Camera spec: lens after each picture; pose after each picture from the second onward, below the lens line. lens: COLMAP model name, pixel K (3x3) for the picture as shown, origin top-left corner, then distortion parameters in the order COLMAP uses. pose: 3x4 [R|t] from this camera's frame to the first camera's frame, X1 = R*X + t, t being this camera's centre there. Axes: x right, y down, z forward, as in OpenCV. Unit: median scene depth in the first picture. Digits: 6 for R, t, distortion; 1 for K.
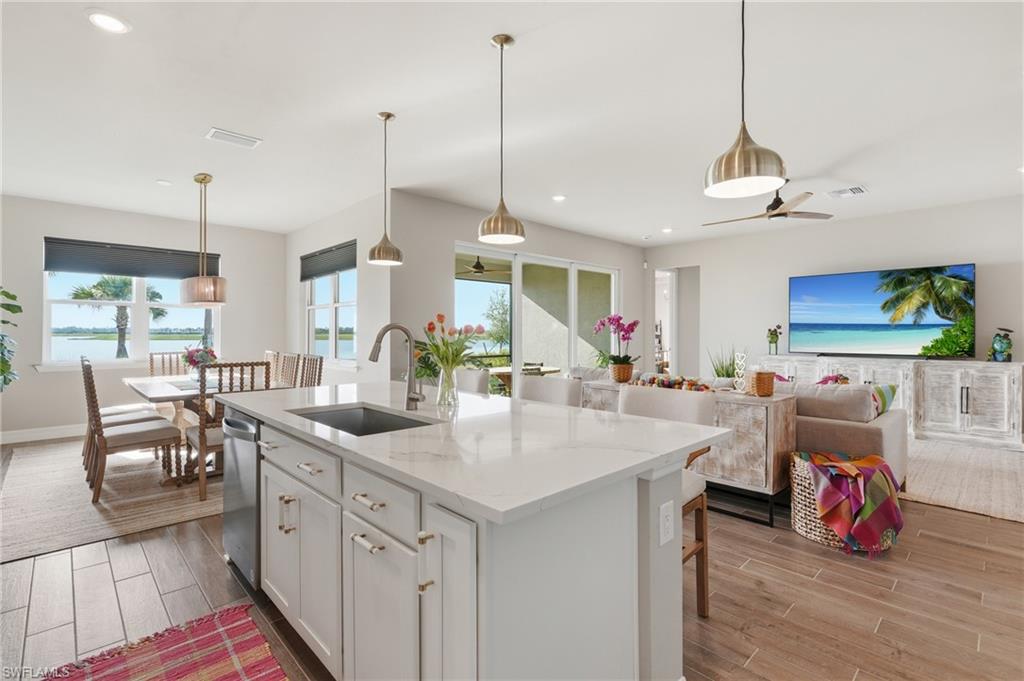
lens RADIAL K [[470.9, 0, 509.8], [0, 470.9, 332.2], [0, 0, 1]] dist [0.000416, -0.001280]
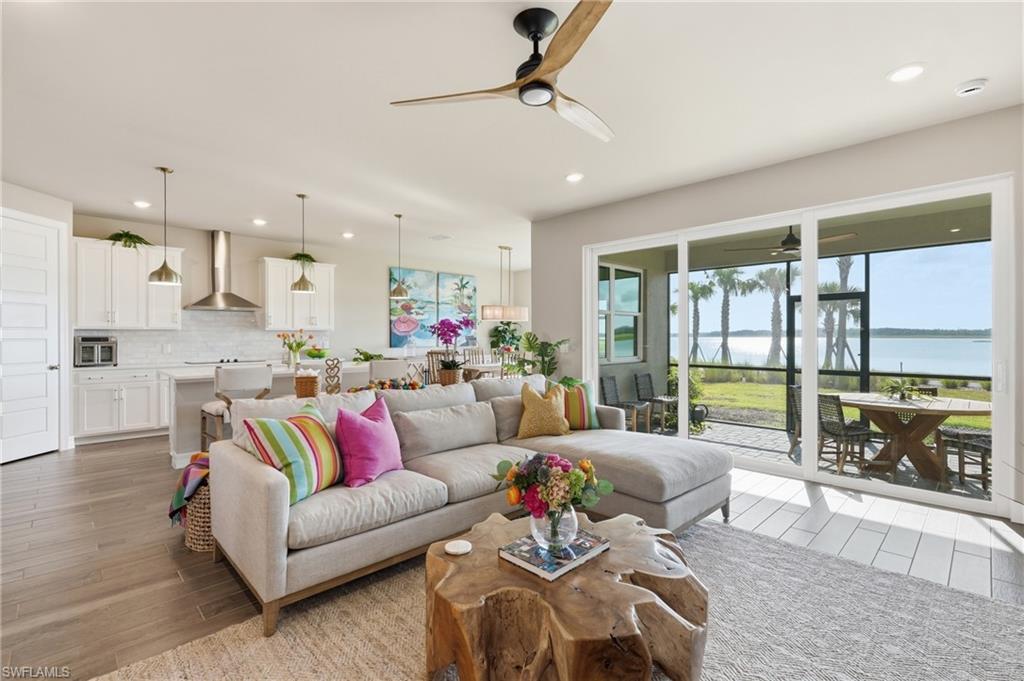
lens RADIAL K [[470.9, 0, 511.6], [0, 470.9, 337.2], [0, 0, 1]] dist [0.000416, -0.001280]
pose [[0.003431, -0.000424, -0.999994, 1.260315], [0.005627, 0.999984, -0.000404, 0.006419], [0.999978, -0.005626, 0.003433, 1.179093]]
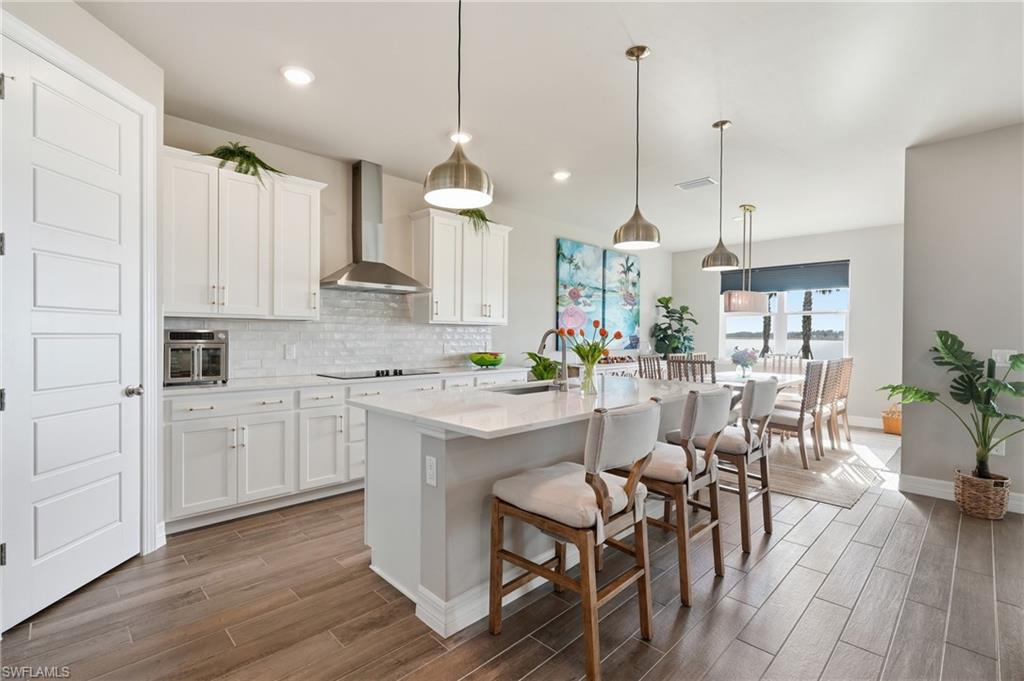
lens RADIAL K [[470.9, 0, 508.2], [0, 470.9, 340.8], [0, 0, 1]] dist [0.000416, -0.001280]
pose [[0.015464, 0.009787, -0.999833, 0.620600], [-0.006143, 0.999934, 0.009693, 0.003373], [0.999862, 0.005992, 0.015523, 0.434834]]
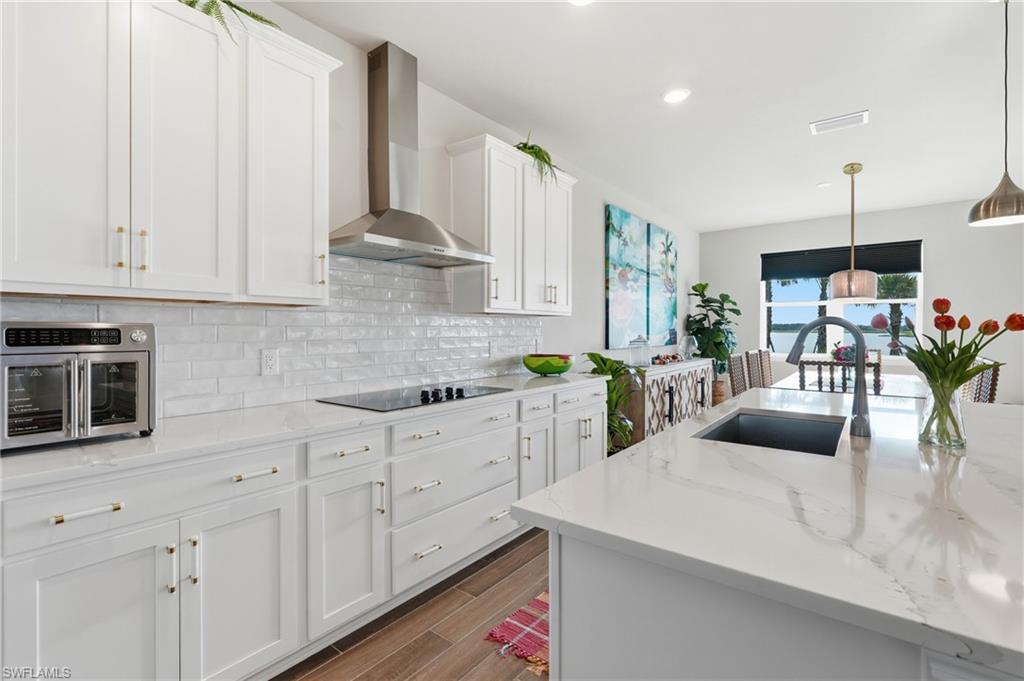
lens RADIAL K [[470.9, 0, 509.9], [0, 470.9, 331.1], [0, 0, 1]] dist [0.000416, -0.001280]
pose [[0.148591, 0.001857, -0.988897, 0.222085], [0.001102, 0.999997, 0.002043, 0.001676], [0.988898, -0.001393, 0.148588, 0.193342]]
